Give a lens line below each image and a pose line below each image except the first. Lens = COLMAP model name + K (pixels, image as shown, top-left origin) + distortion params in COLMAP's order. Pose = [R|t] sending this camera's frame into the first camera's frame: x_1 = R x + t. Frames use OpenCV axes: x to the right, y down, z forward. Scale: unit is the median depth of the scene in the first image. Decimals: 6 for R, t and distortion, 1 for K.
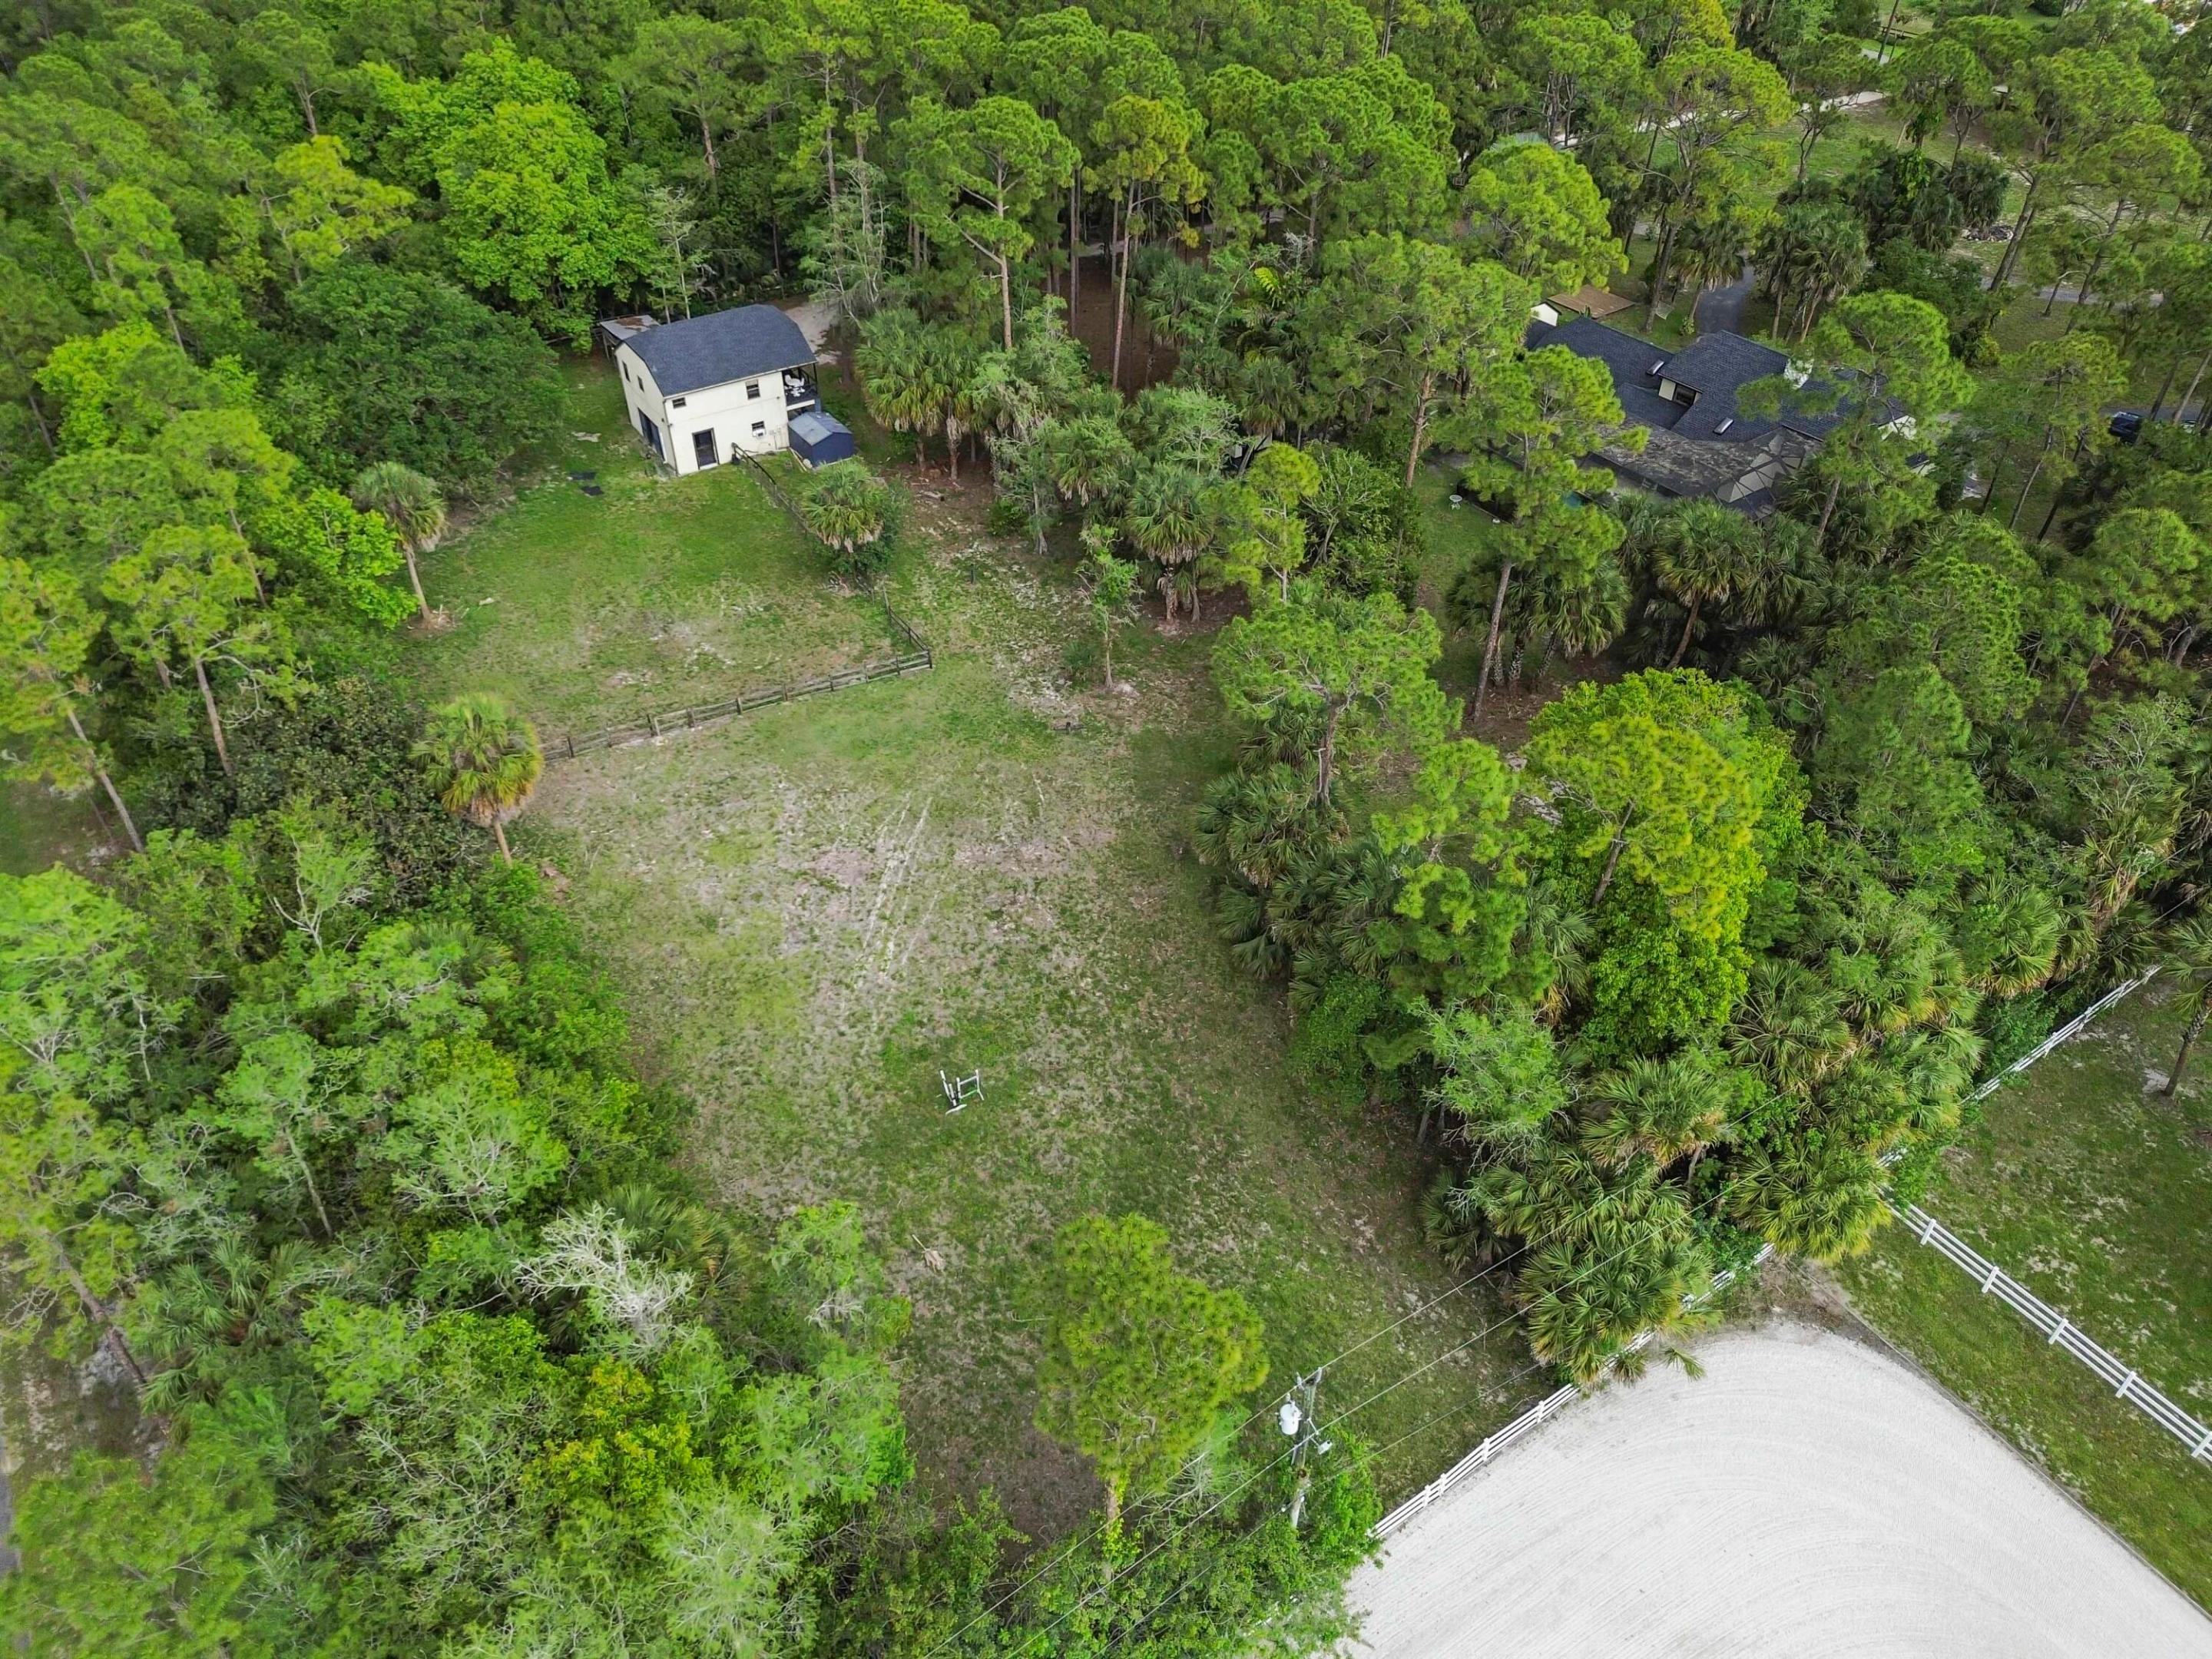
lens RADIAL K [[1574.0, 0, 1106.0], [0, 1574.0, 829.5], [0, 0, 1]] dist [0.092980, -0.103735]
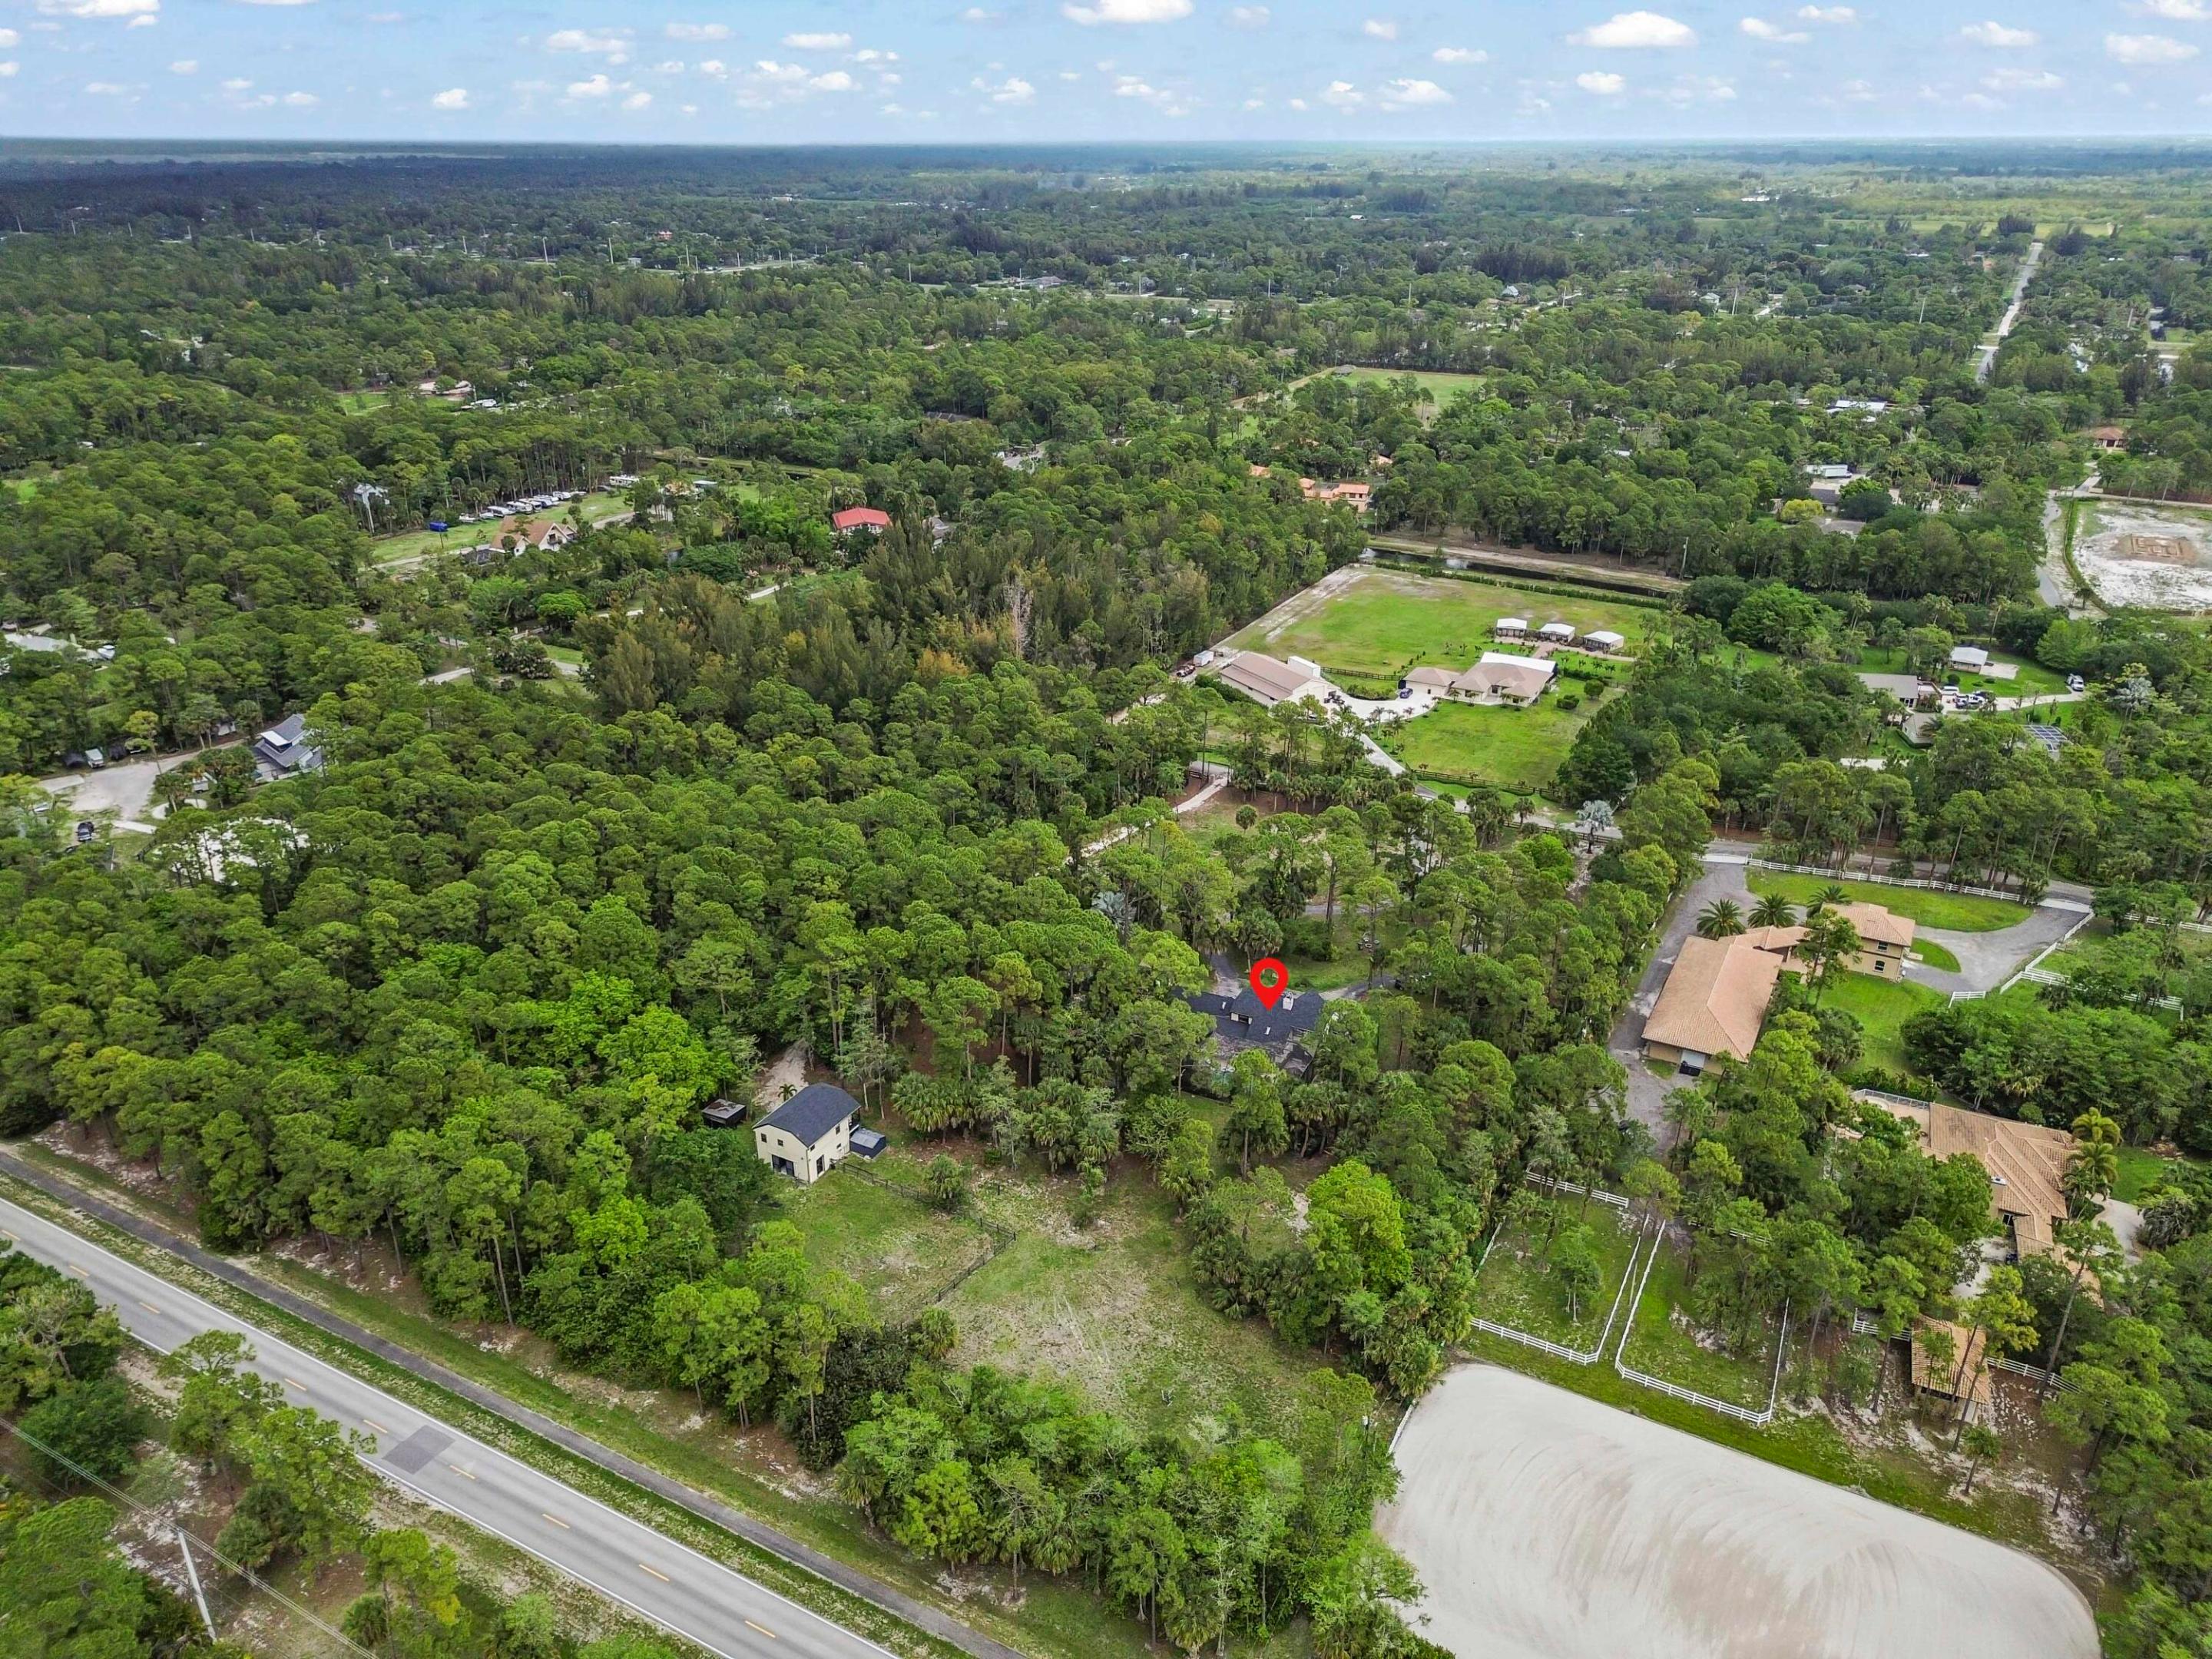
lens RADIAL K [[1555.1, 0, 1106.0], [0, 1555.1, 829.5], [0, 0, 1]] dist [0.086413, -0.092836]
pose [[0.890556, -0.194945, 0.410981, -0.860826], [0.299461, 0.931355, -0.207123, -0.161571], [-0.342392, 0.307528, 0.887803, -1.254850]]
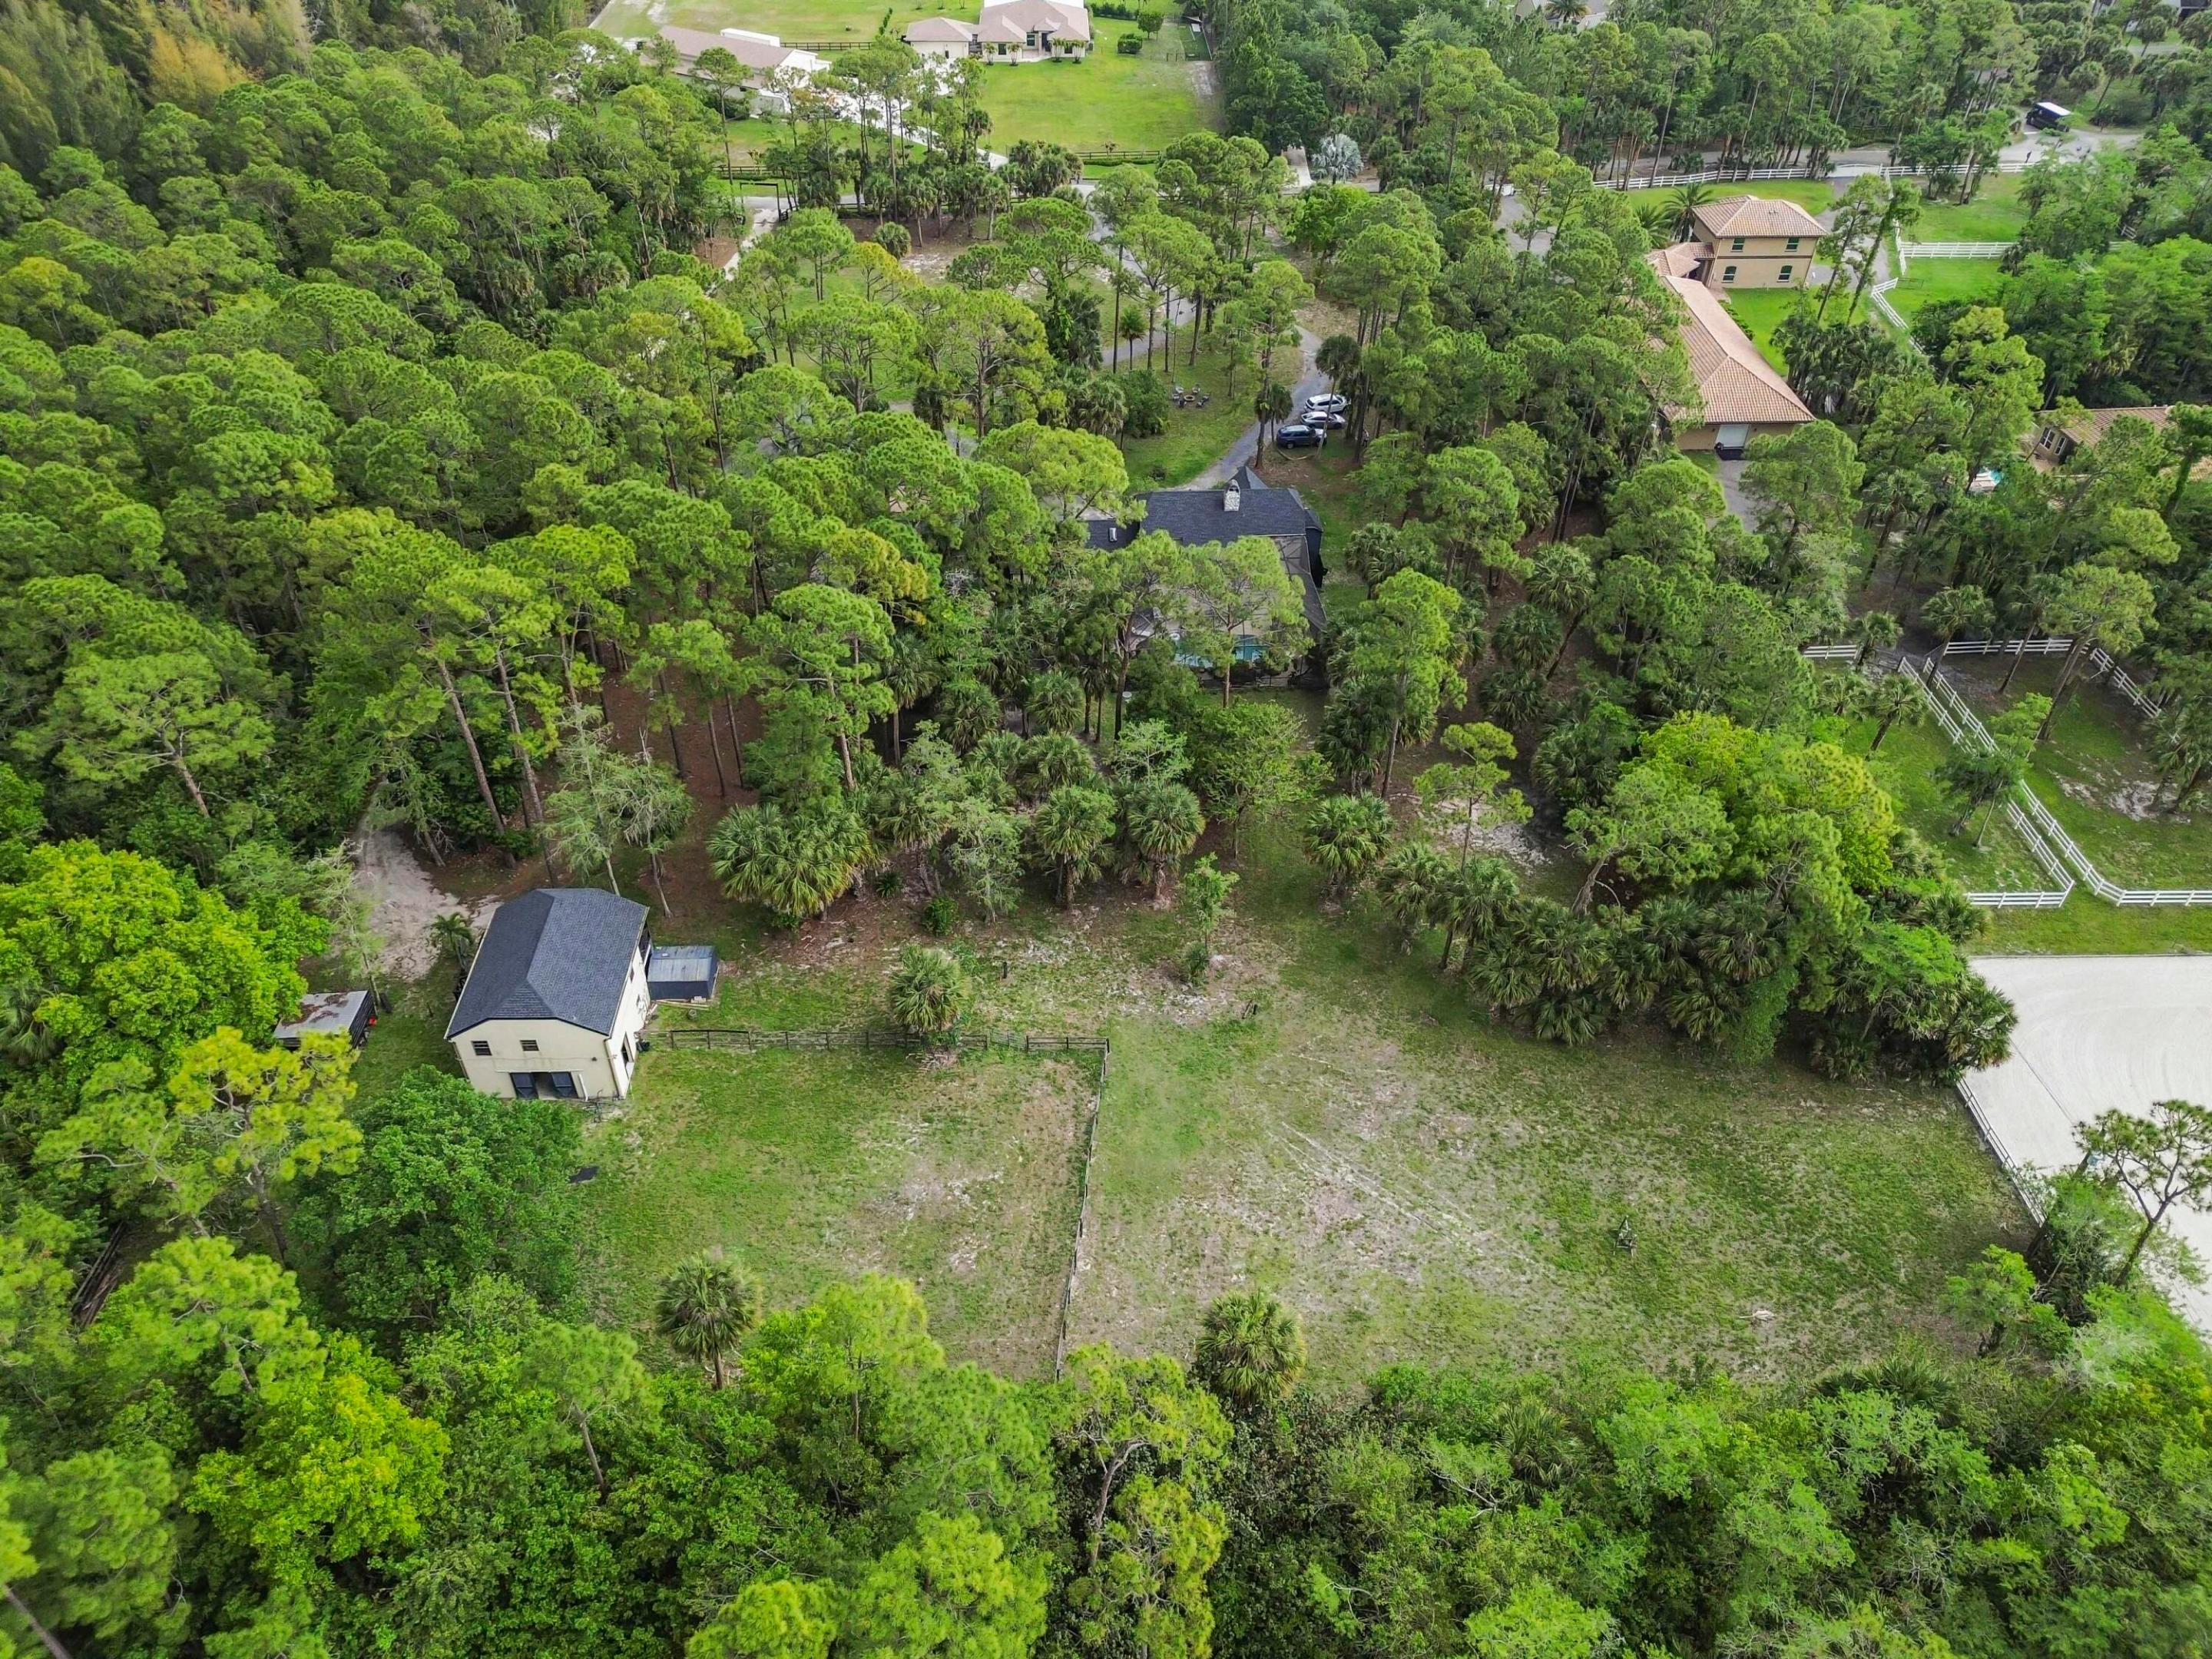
lens RADIAL K [[1574.0, 0, 1106.0], [0, 1574.0, 829.5], [0, 0, 1]] dist [0.092980, -0.103735]
pose [[0.534894, -0.545811, 0.644964, -0.822474], [0.535678, 0.809390, 0.240700, -0.551521], [-0.653404, 0.216745, 0.725317, 0.187696]]
